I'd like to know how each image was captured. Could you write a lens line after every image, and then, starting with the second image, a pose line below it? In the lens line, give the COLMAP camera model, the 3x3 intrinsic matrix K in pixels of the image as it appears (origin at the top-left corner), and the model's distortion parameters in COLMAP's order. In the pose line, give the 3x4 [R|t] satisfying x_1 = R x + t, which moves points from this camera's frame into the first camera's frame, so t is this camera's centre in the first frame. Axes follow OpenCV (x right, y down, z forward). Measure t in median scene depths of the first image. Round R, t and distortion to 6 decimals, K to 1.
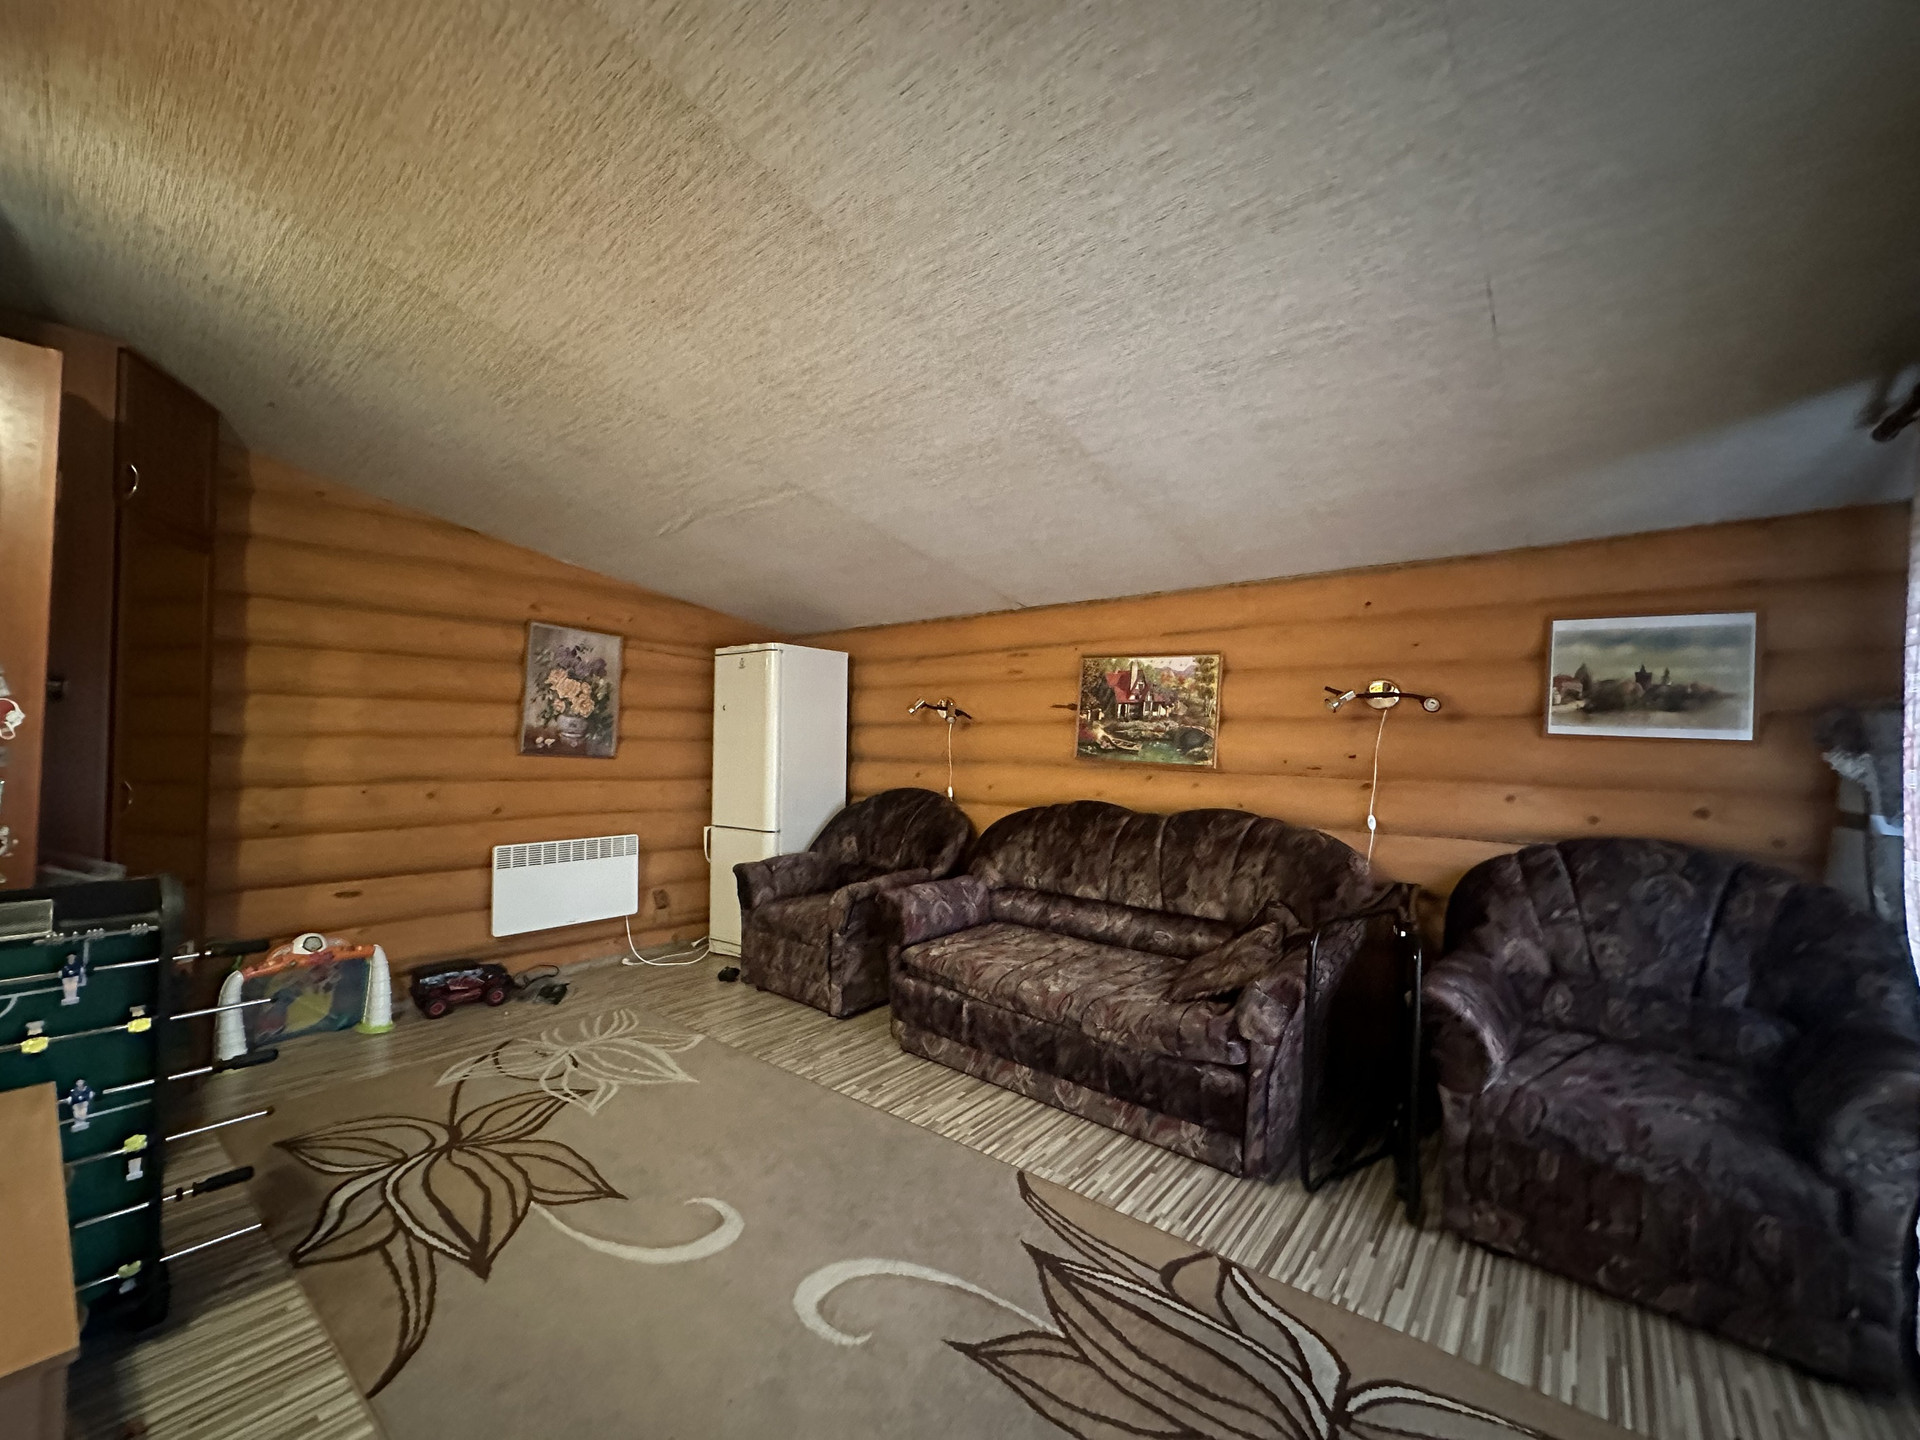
lens RADIAL K [[766.2, 0, 958.3], [0, 766.2, 719.4], [0, 0, 1]] dist [-0.001815, 0.000484]
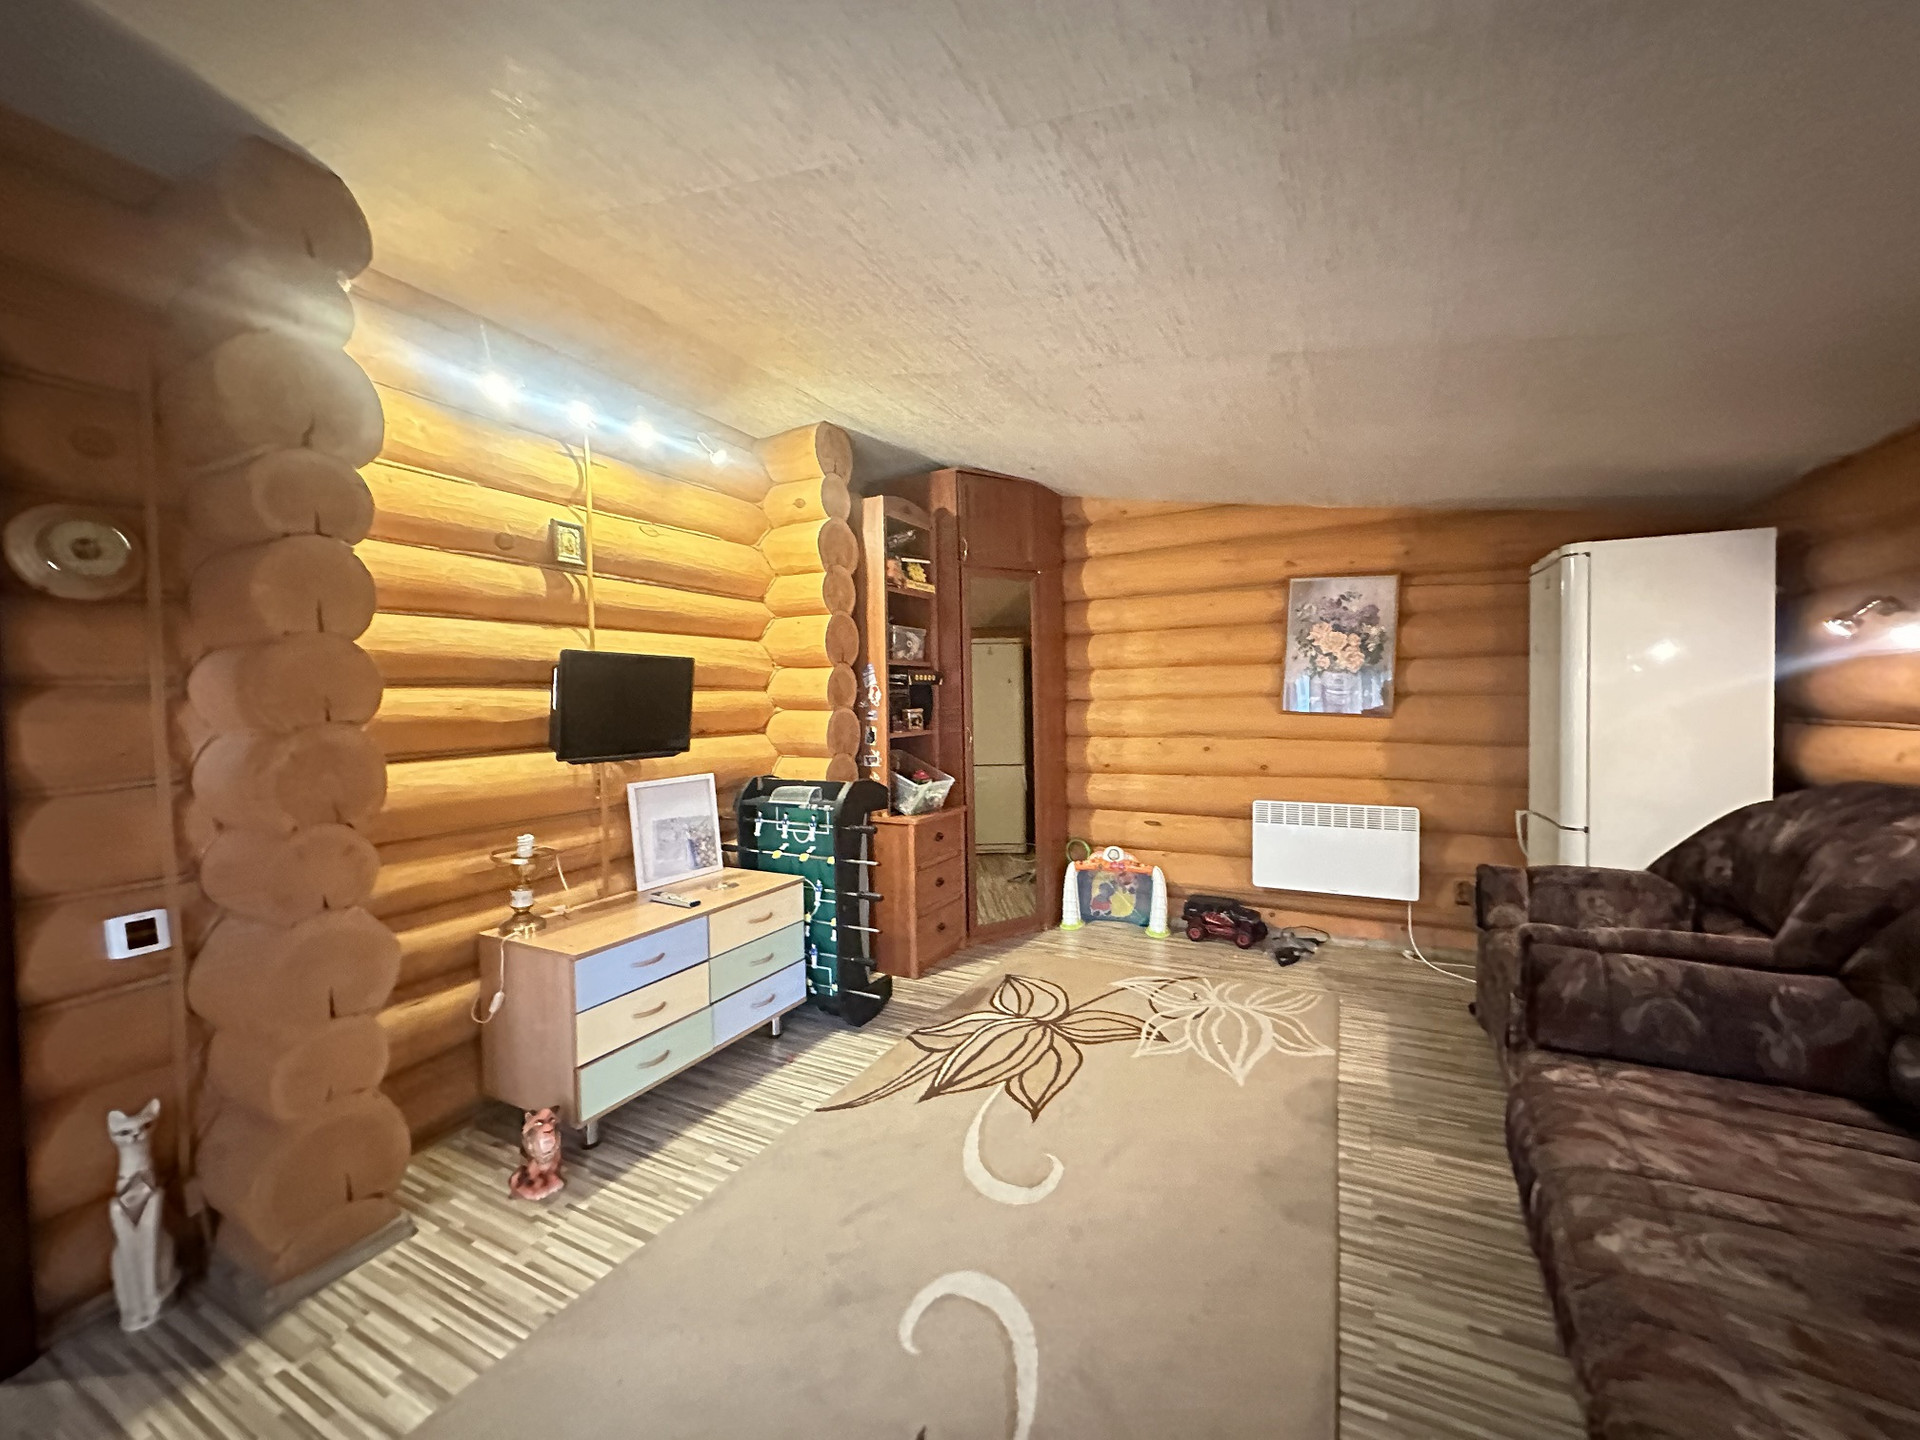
lens RADIAL K [[766.2, 0, 958.3], [0, 766.2, 719.4], [0, 0, 1]] dist [-0.001815, 0.000484]
pose [[0.204903, 0.010293, -0.978728, 0.392467], [0.047006, 0.998687, 0.020344, 0.016150], [0.977653, -0.050175, 0.204150, 0.450296]]
